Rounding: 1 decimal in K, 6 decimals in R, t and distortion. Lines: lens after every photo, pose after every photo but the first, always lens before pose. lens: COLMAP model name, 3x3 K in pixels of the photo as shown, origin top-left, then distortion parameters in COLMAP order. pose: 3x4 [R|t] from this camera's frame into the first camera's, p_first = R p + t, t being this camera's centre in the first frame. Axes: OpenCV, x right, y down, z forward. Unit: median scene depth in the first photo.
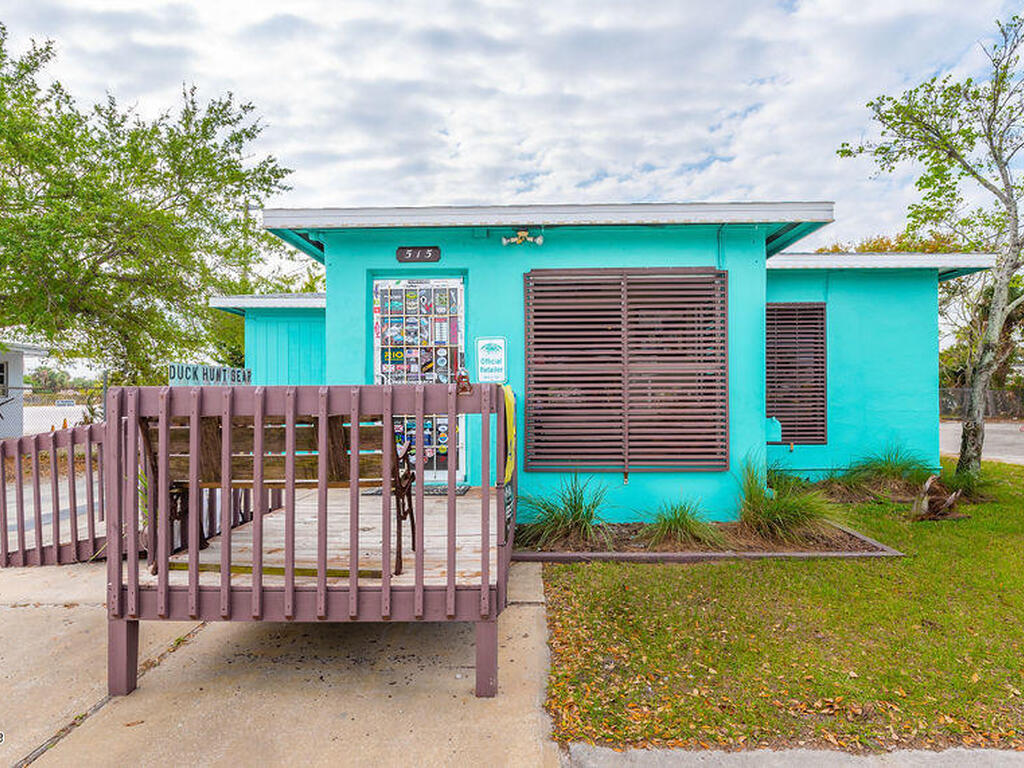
lens RADIAL K [[591.9, 0, 512.0], [0, 591.9, 384.0], [0, 0, 1]] dist [-0.003464, -0.000255]
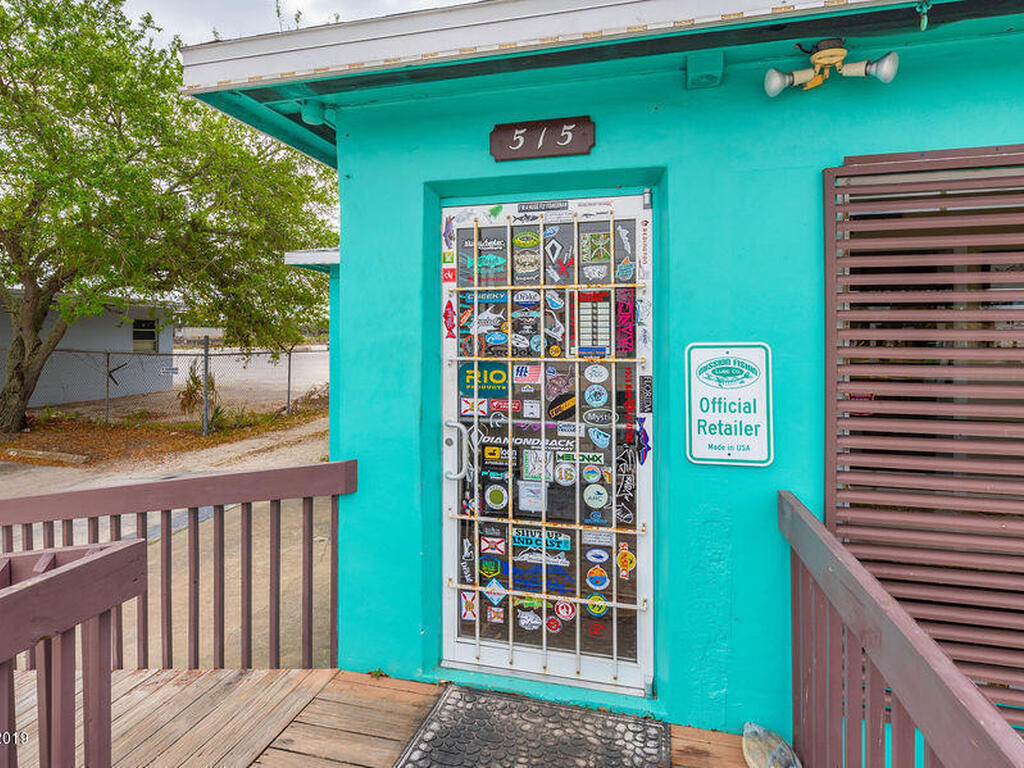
lens RADIAL K [[566.9, 0, 509.8], [0, 566.9, 331.8], [0, 0, 1]] dist [0.000631, -0.000166]
pose [[0.973619, 0.006265, -0.228094, -0.086928], [-0.004591, 0.999959, 0.007869, -0.086248], [0.228134, -0.006614, 0.973607, 0.597322]]
